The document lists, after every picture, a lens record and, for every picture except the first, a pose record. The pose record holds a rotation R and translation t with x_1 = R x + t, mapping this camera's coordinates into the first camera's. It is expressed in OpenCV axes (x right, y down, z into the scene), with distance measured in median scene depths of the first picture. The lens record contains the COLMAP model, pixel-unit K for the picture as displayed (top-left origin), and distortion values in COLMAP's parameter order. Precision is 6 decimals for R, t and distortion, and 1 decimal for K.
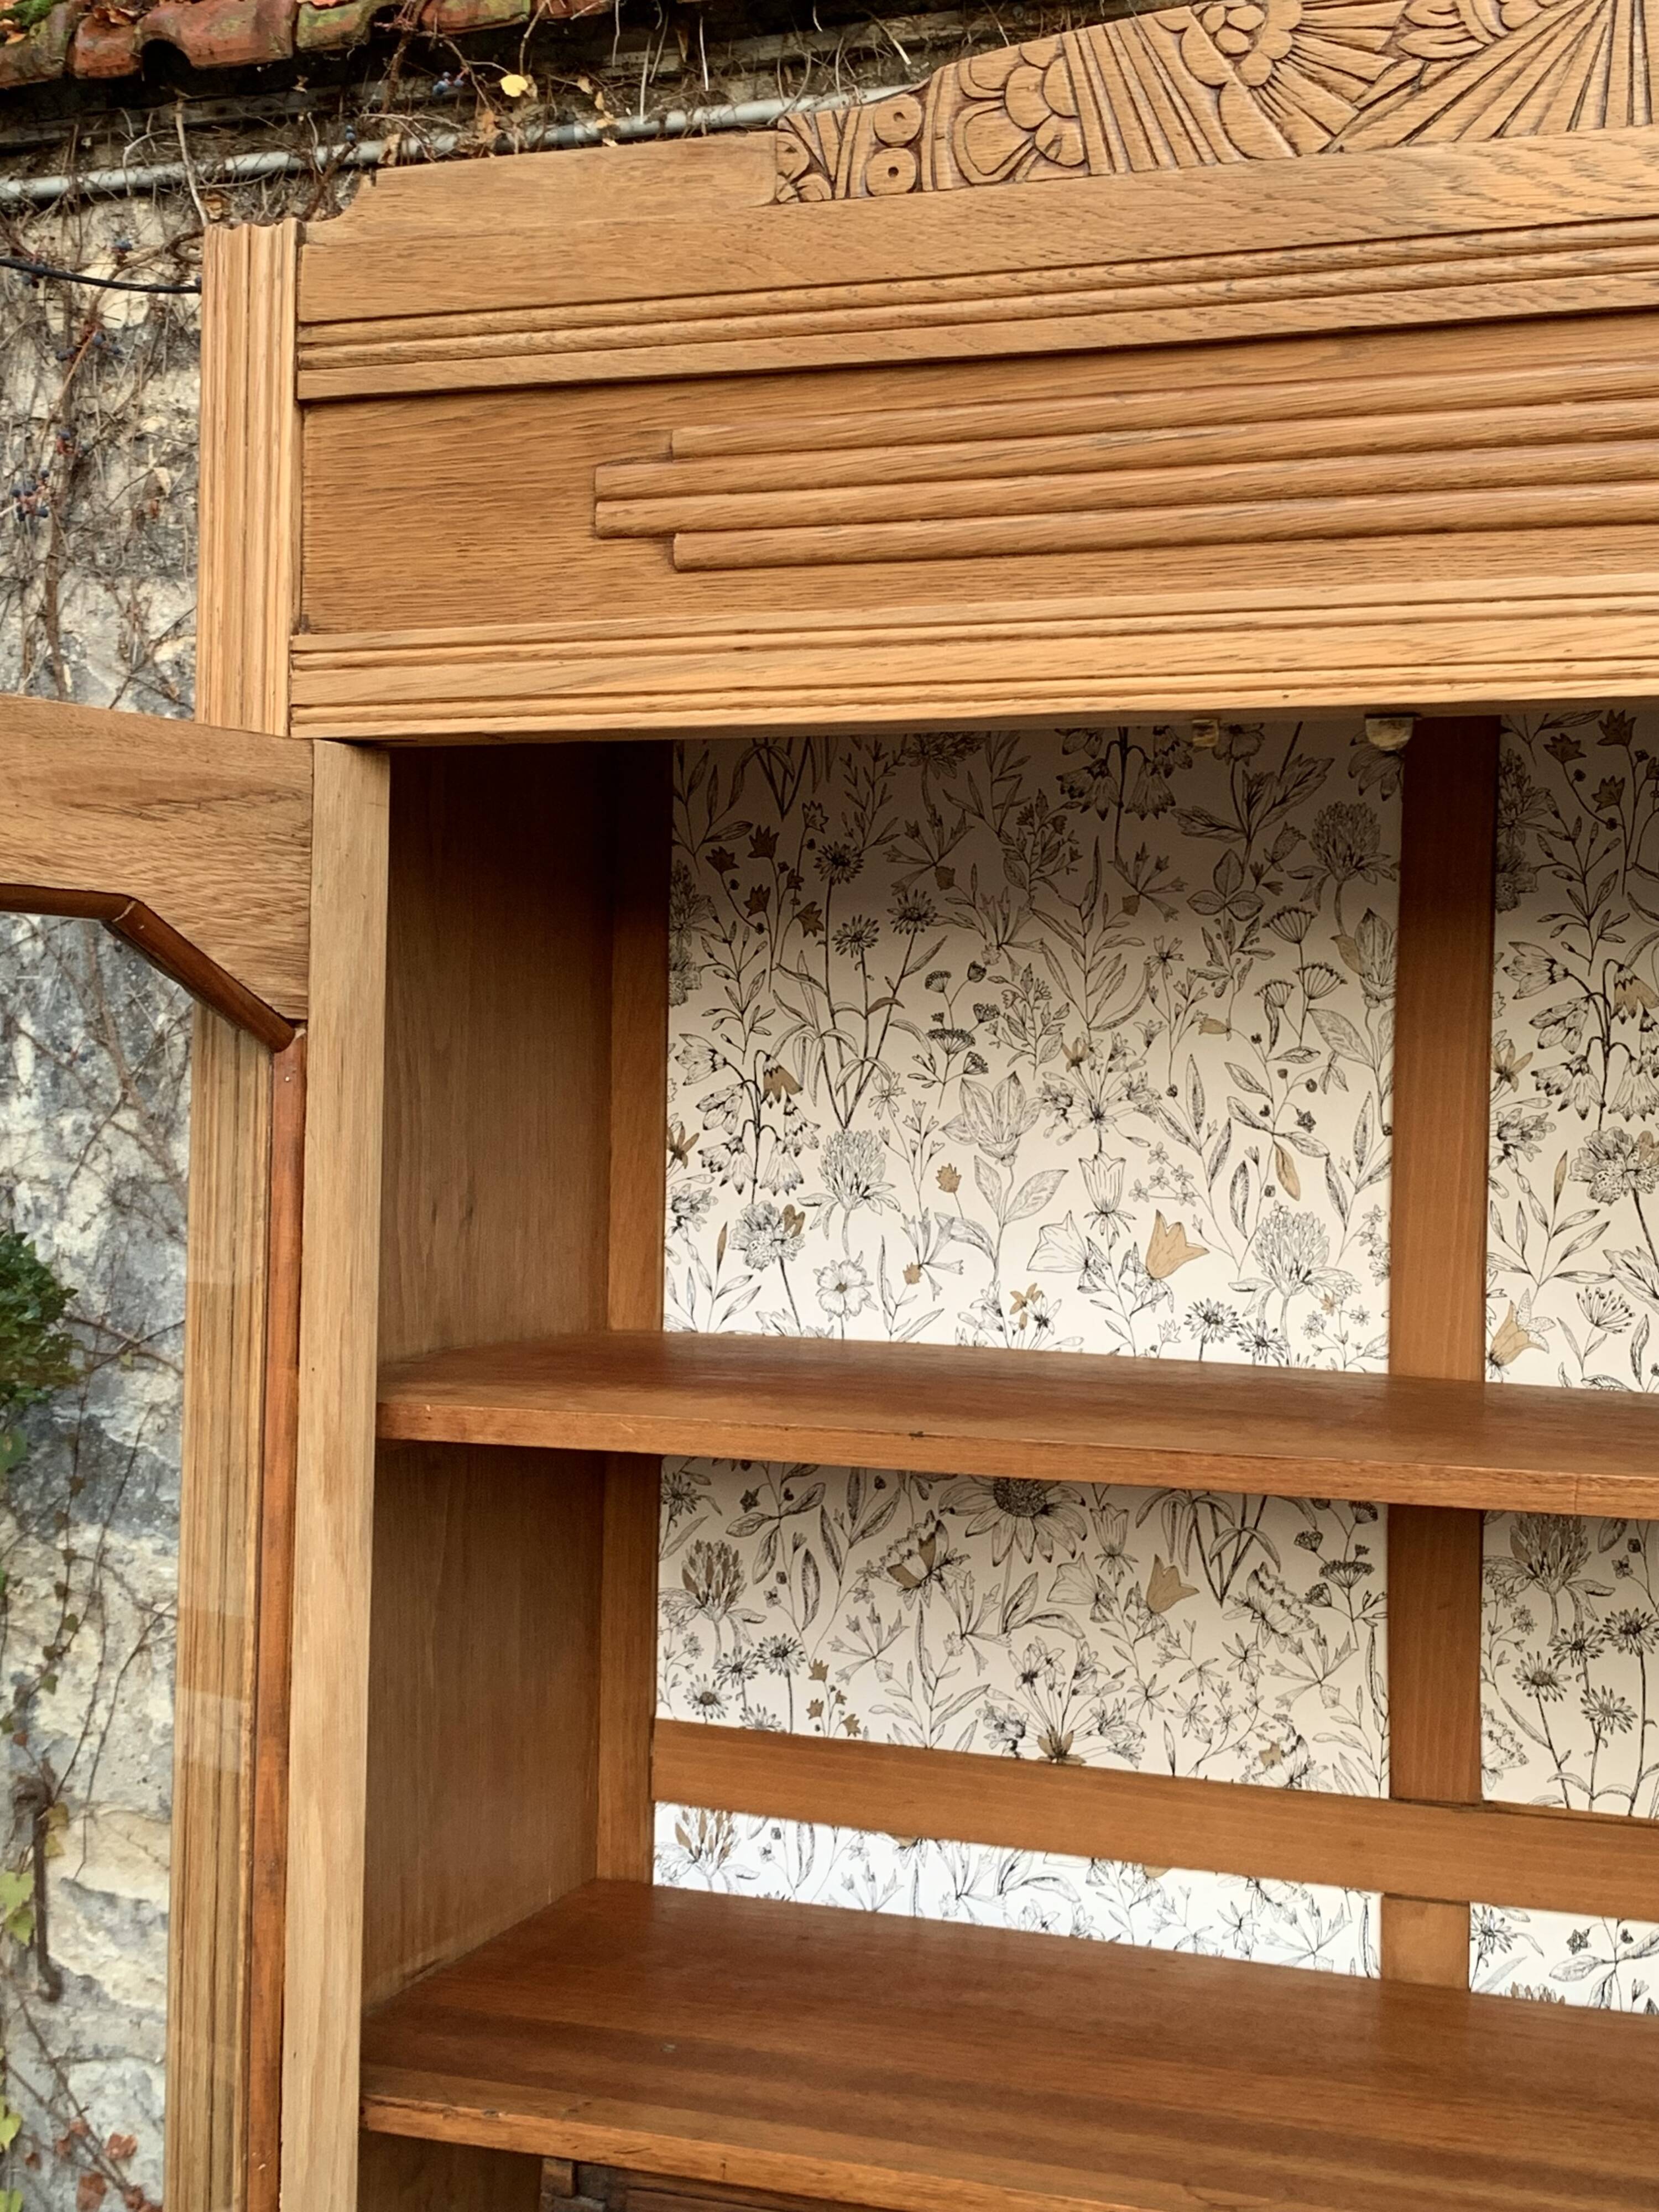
lens RADIAL K [[2969.5, 0, 826.0], [0, 2969.5, 1074.8], [0, 0, 1]] dist [0.200550, -0.642168]
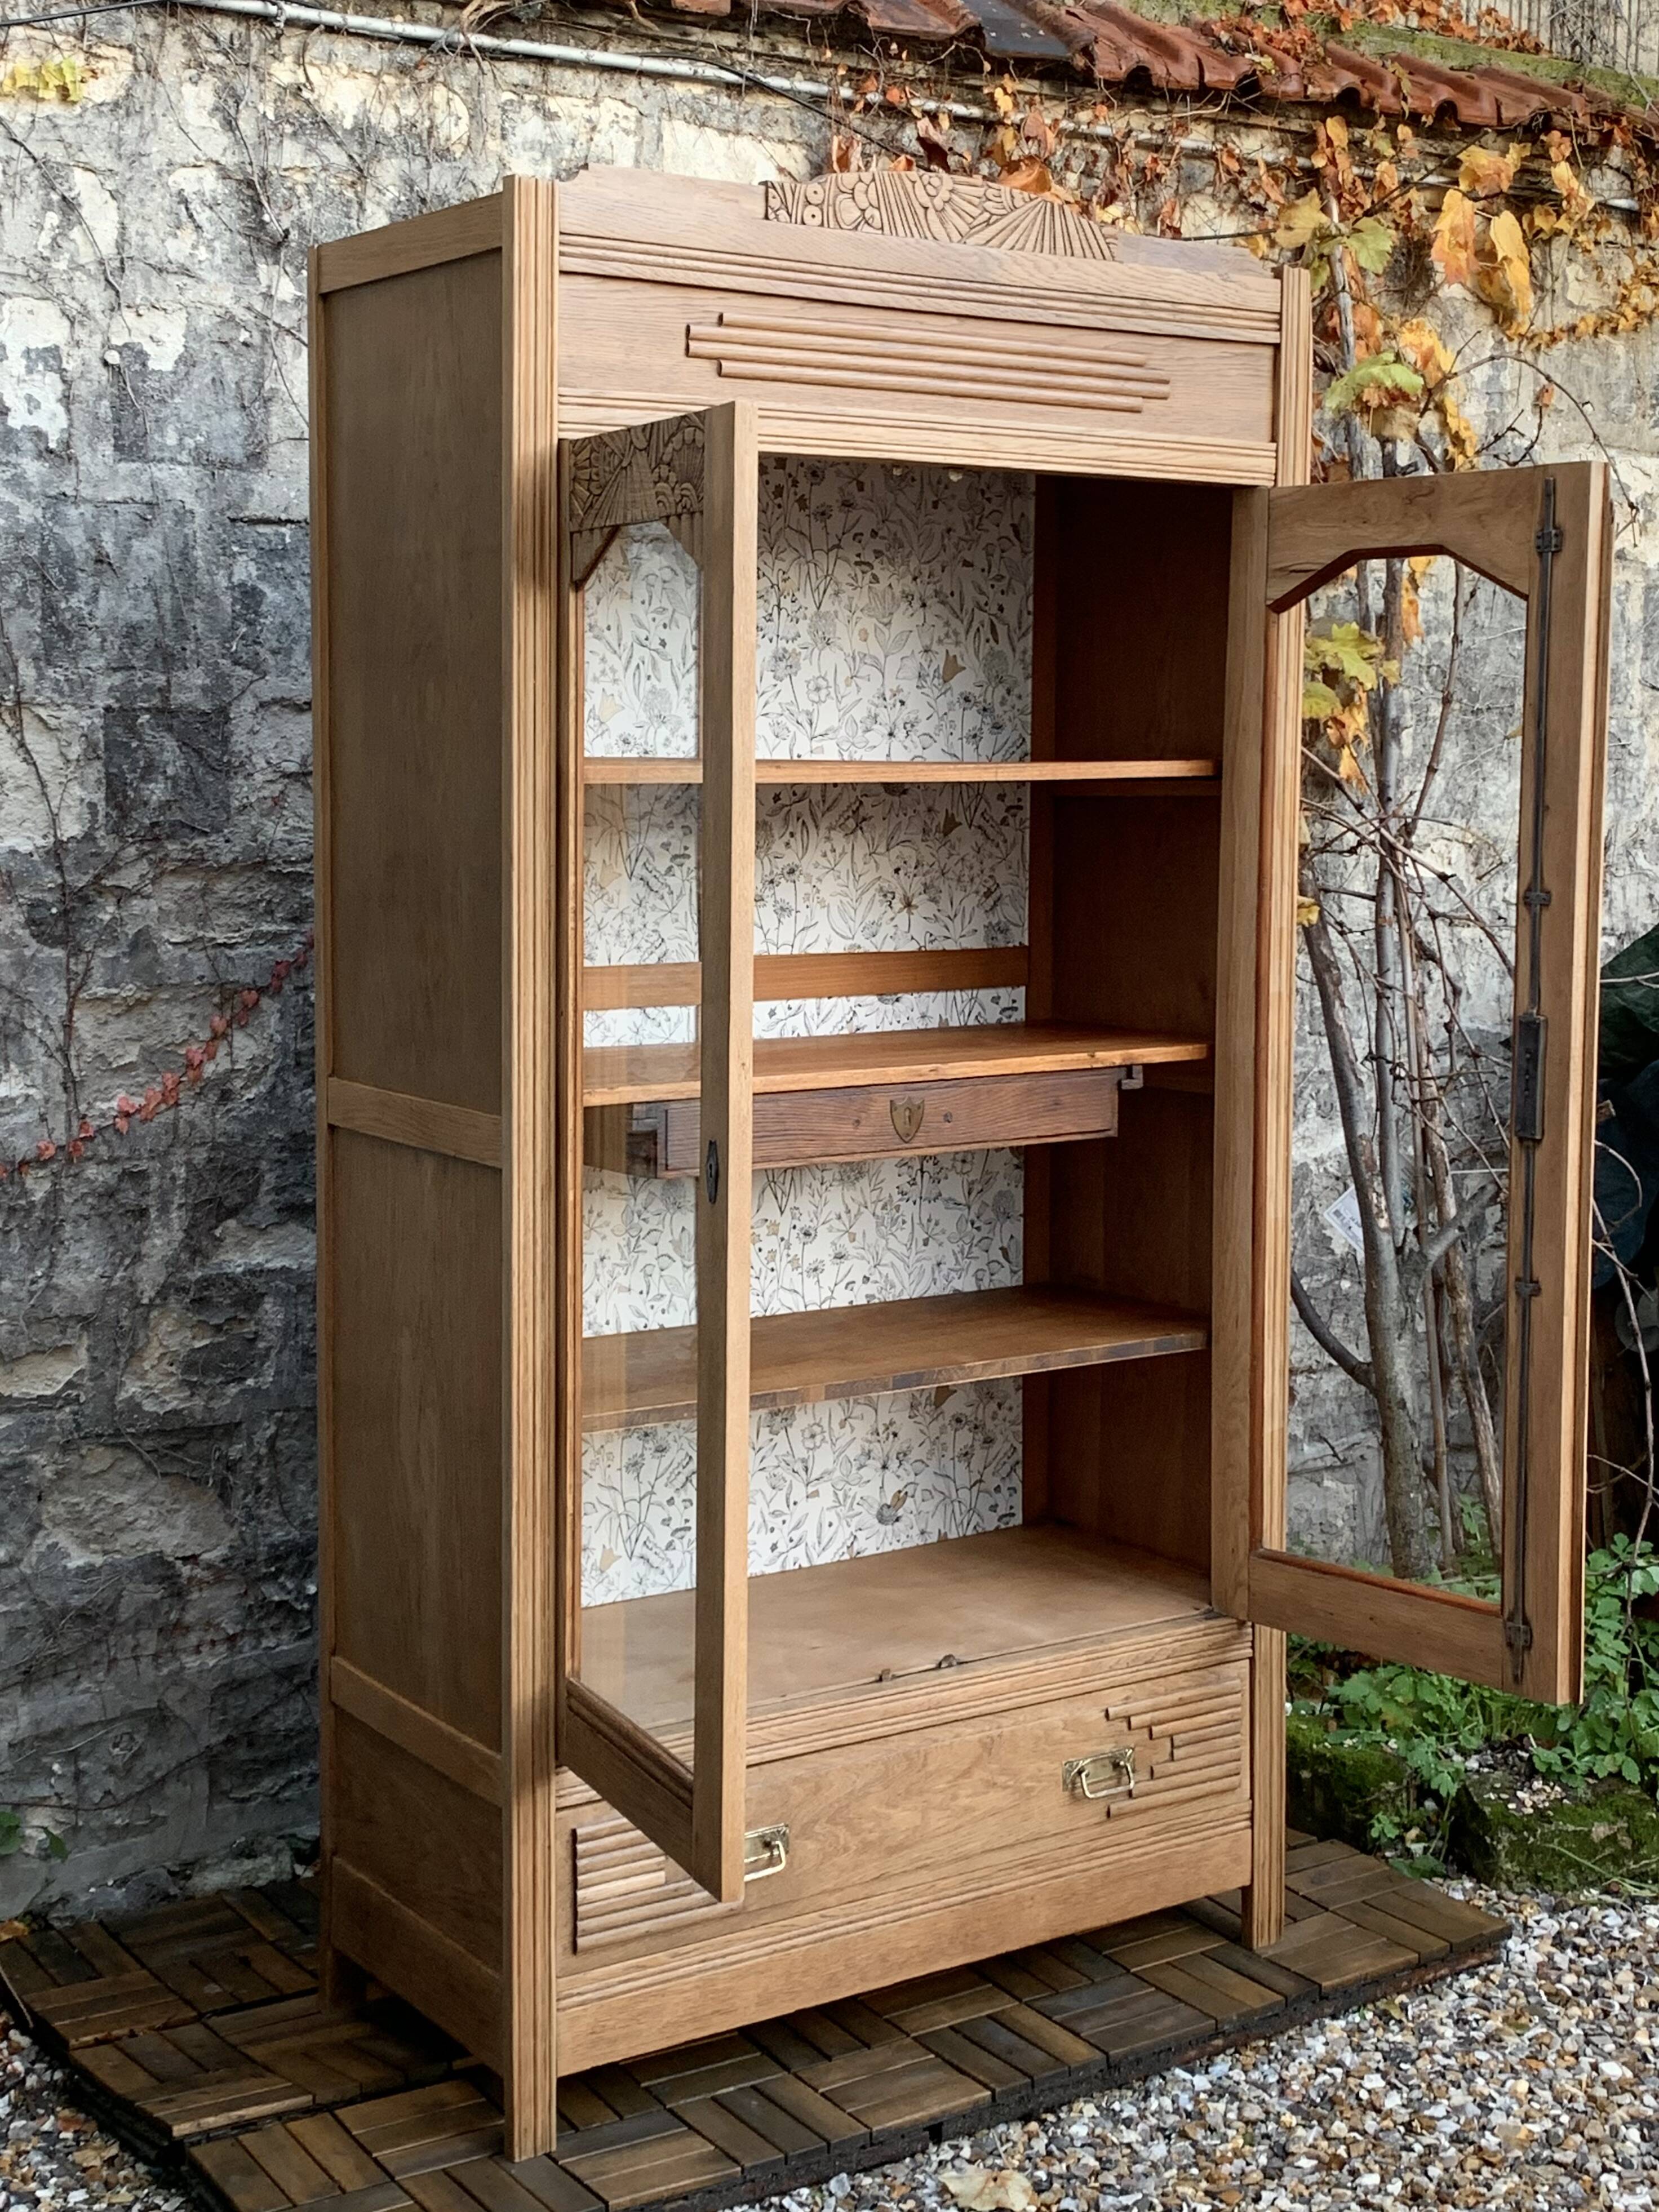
lens RADIAL K [[3016.8, 0, 851.8], [0, 3016.8, 1068.1], [0, 0, 1]] dist [0.180913, -0.569297]
pose [[0.574402, -0.100037, 0.812438, -1.462484], [0.006474, 0.993029, 0.117696, 0.060107], [-0.818548, -0.062345, 0.571045, -0.317670]]
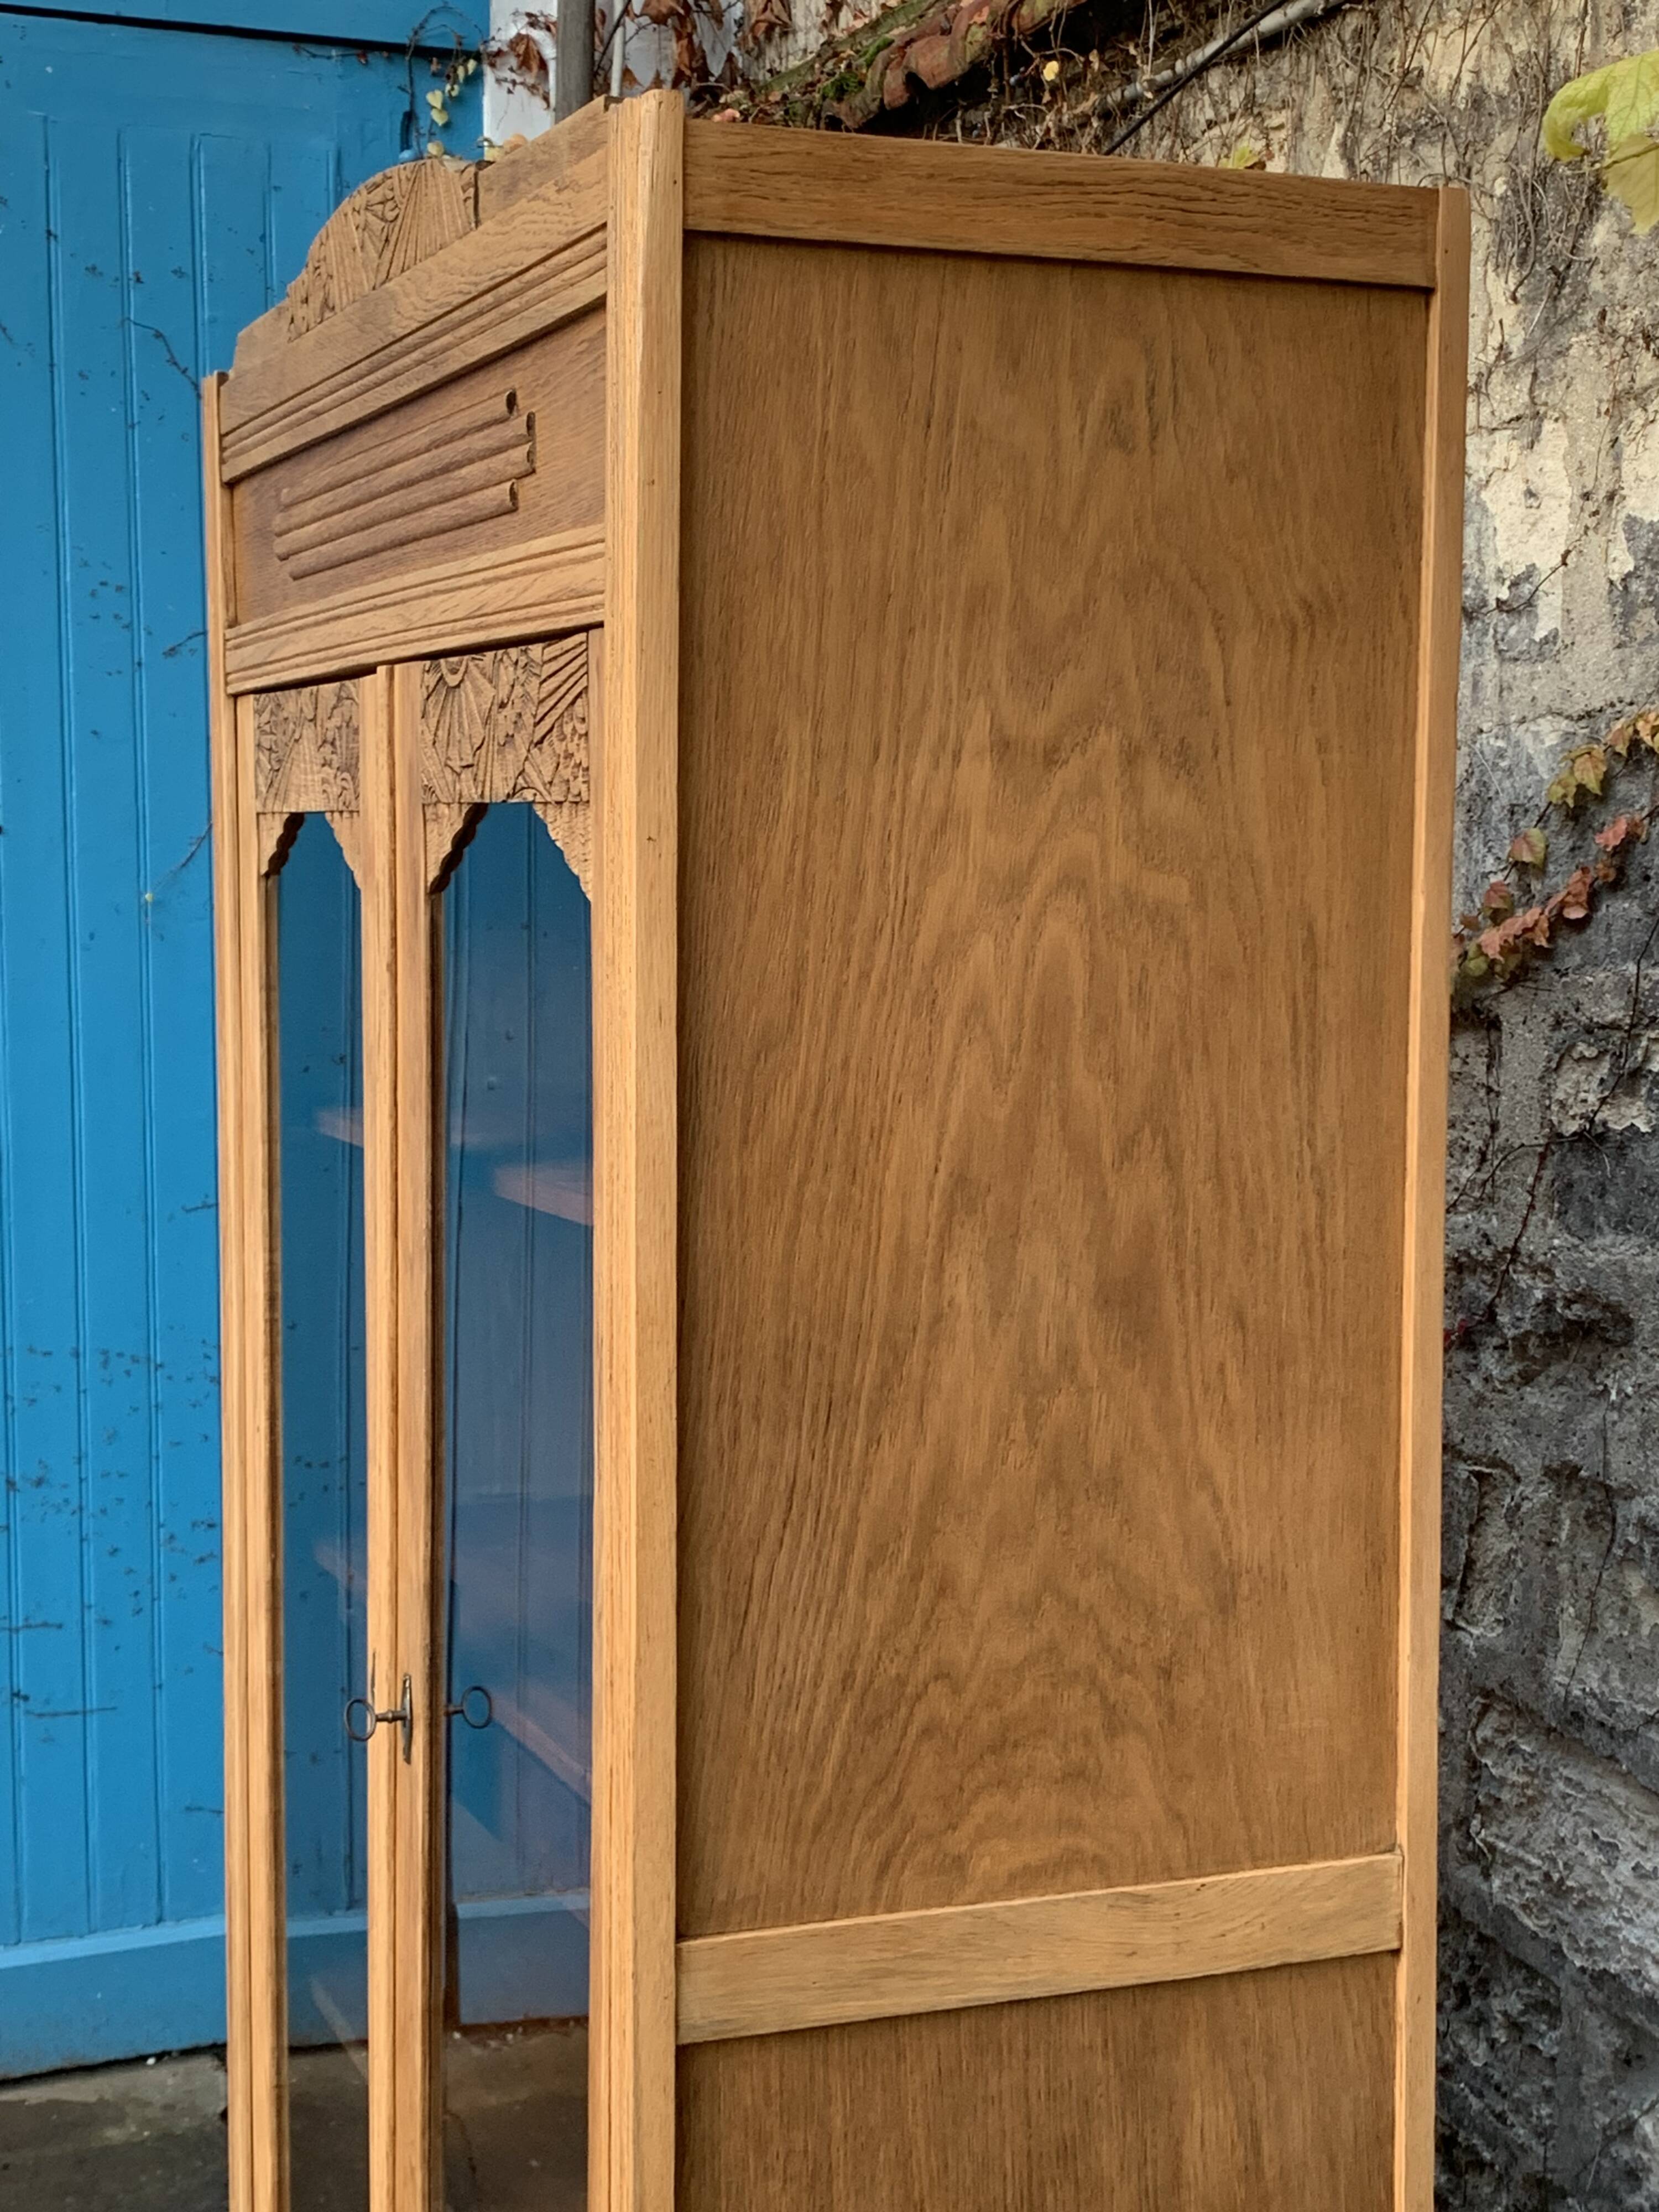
lens RADIAL K [[3233.8, 0, 822.6], [0, 3233.8, 1058.2], [0, 0, 1]] dist [0.230505, -0.791696]
pose [[0.672894, 0.036320, -0.738847, 1.094559], [0.008232, 0.998364, 0.056574, -0.009714], [0.739693, -0.044150, 0.671494, 0.034522]]
